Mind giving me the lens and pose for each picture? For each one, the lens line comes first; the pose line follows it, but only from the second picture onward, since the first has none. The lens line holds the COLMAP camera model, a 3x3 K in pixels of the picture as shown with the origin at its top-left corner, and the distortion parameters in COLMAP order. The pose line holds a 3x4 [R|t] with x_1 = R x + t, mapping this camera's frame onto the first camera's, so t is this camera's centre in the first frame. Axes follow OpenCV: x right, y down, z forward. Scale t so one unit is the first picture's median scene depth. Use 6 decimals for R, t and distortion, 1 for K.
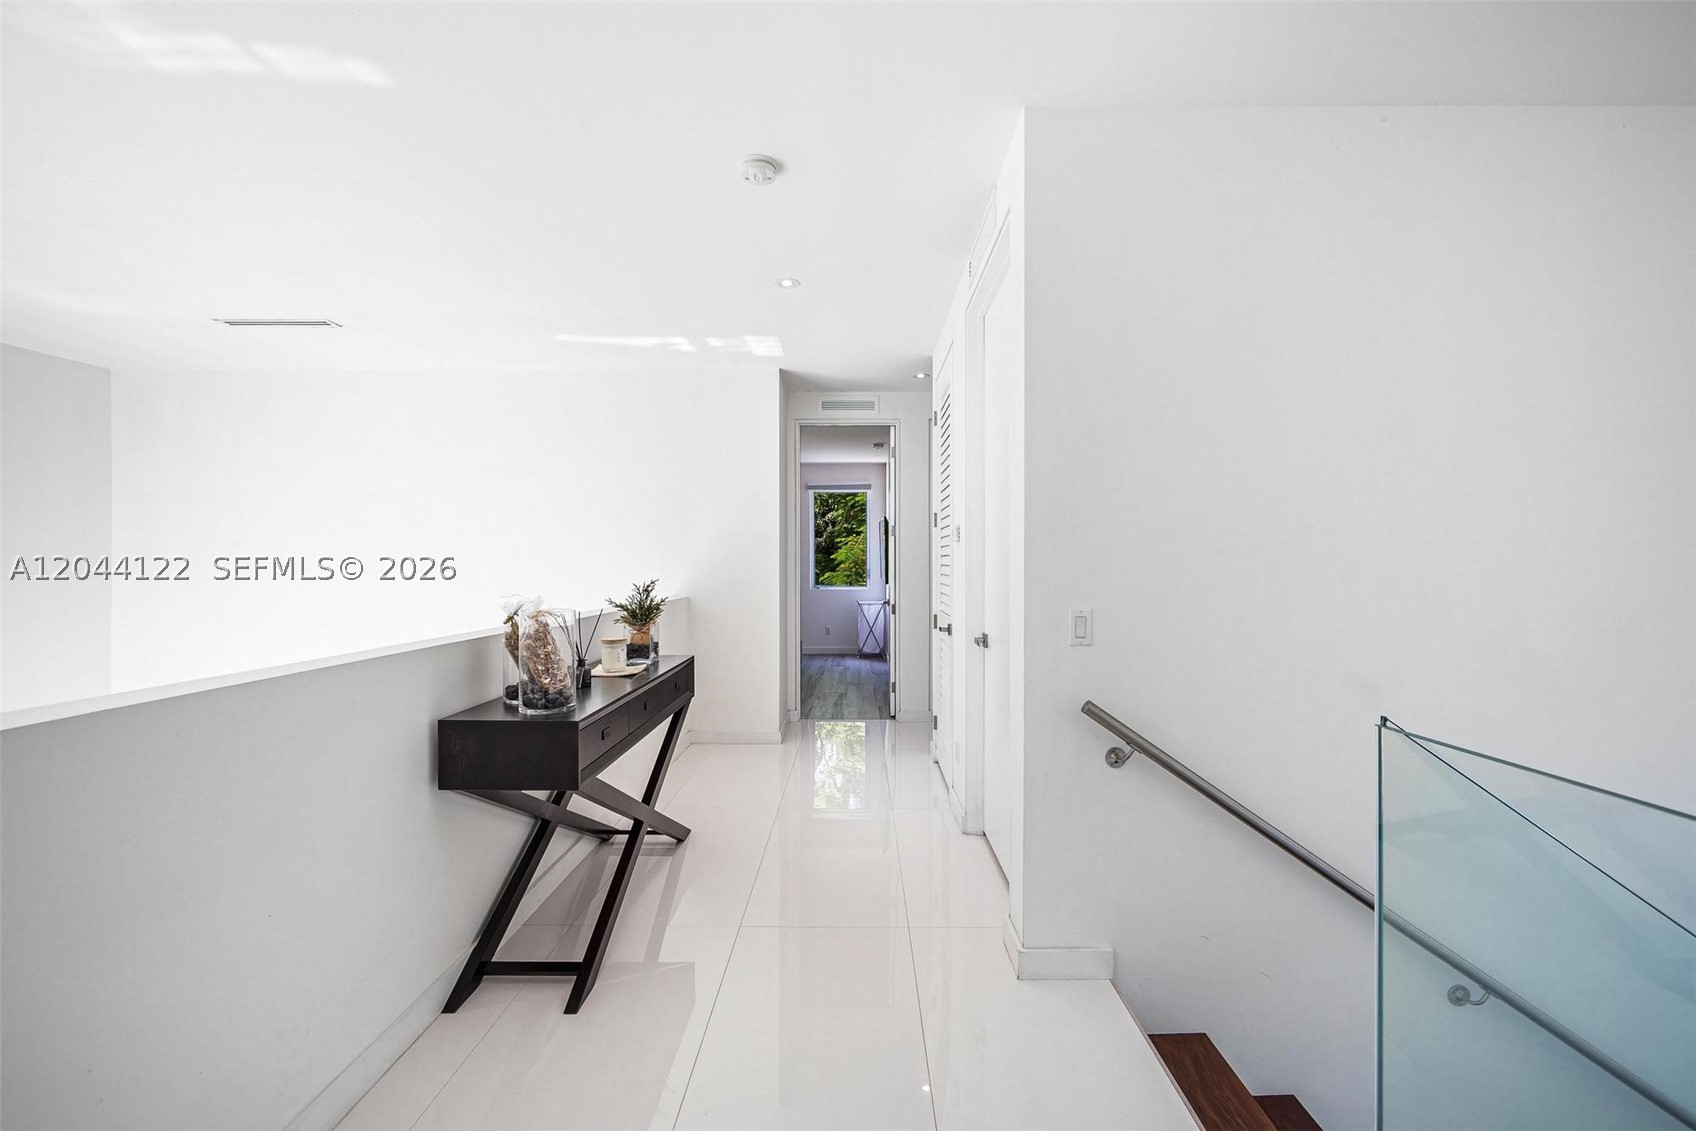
lens RADIAL K [[693.9, 0, 848.3], [0, 693.9, 566.2], [0, 0, 1]] dist [-0.004059, 0.000654]
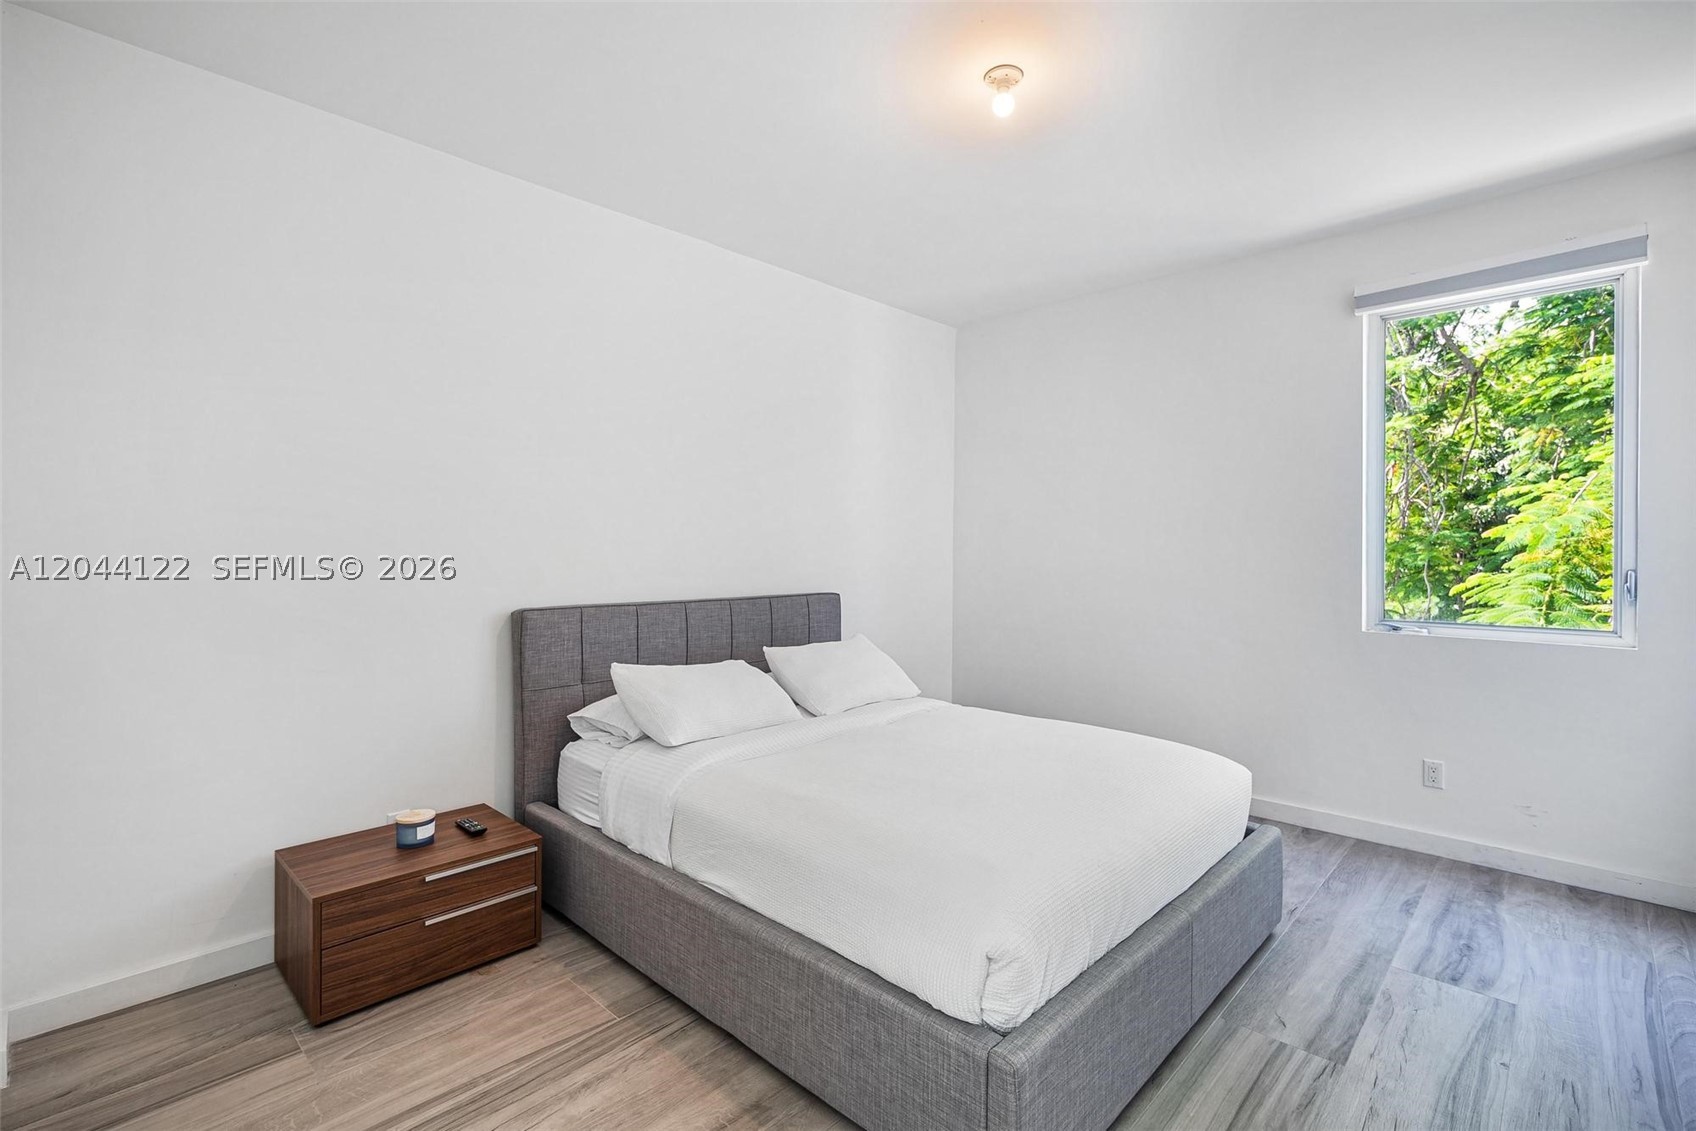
lens RADIAL K [[754.6, 0, 843.2], [0, 754.6, 559.5], [0, 0, 1]] dist [-0.049849, 0.007083]
pose [[0.710770, -0.002577, -0.703420, 0.006028], [0.004028, 0.999992, 0.000407, -0.001224], [0.703413, -0.003123, 0.710775, 0.470627]]
